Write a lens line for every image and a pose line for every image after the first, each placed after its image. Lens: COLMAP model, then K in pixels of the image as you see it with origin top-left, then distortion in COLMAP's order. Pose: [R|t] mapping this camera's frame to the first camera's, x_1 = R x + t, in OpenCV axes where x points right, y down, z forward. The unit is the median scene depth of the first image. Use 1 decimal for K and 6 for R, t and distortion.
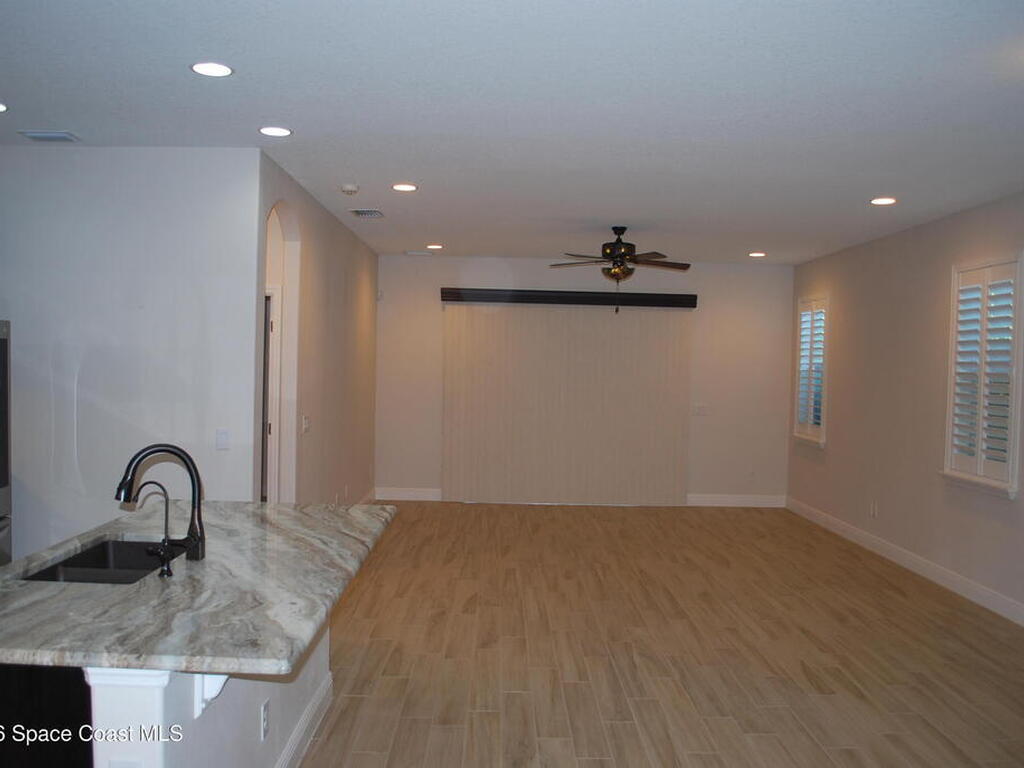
lens RADIAL K [[923.5, 0, 512.0], [0, 923.5, 384.0], [0, 0, 1]] dist [-0.070312, -0.009983]
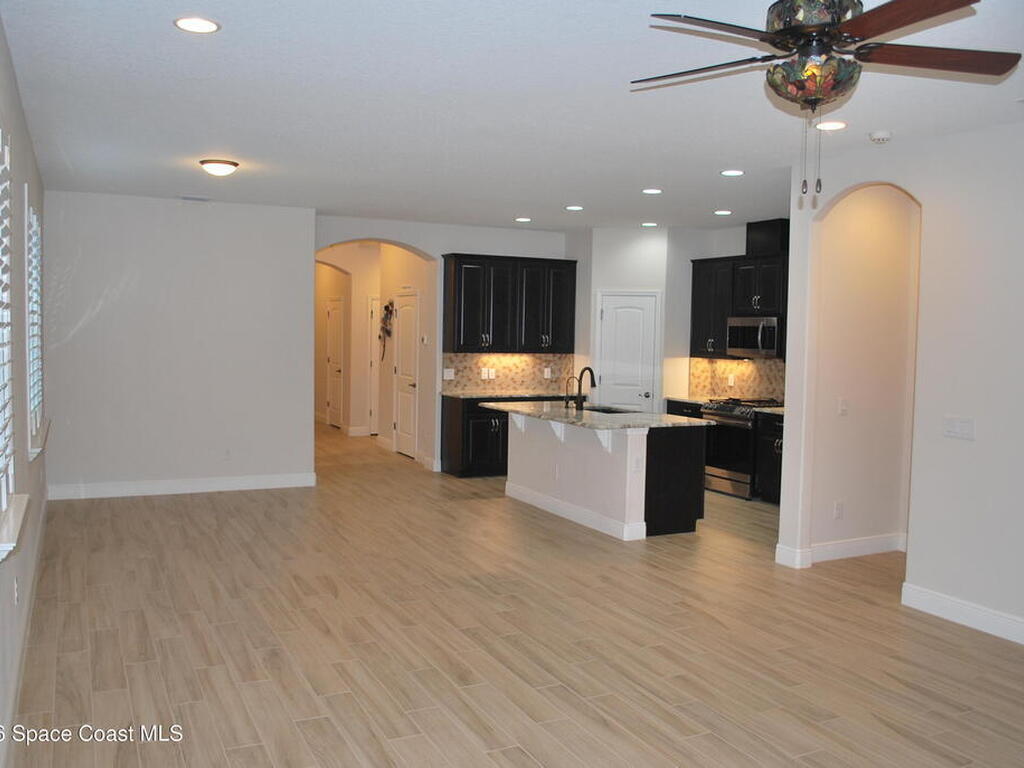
lens RADIAL K [[923.5, 0, 512.0], [0, 923.5, 384.0], [0, 0, 1]] dist [-0.070312, -0.009983]
pose [[-0.907512, -0.017439, -0.419664, 0.530370], [-0.049571, 0.996602, 0.065783, -0.029819], [0.417091, 0.080502, -0.905293, 1.843255]]
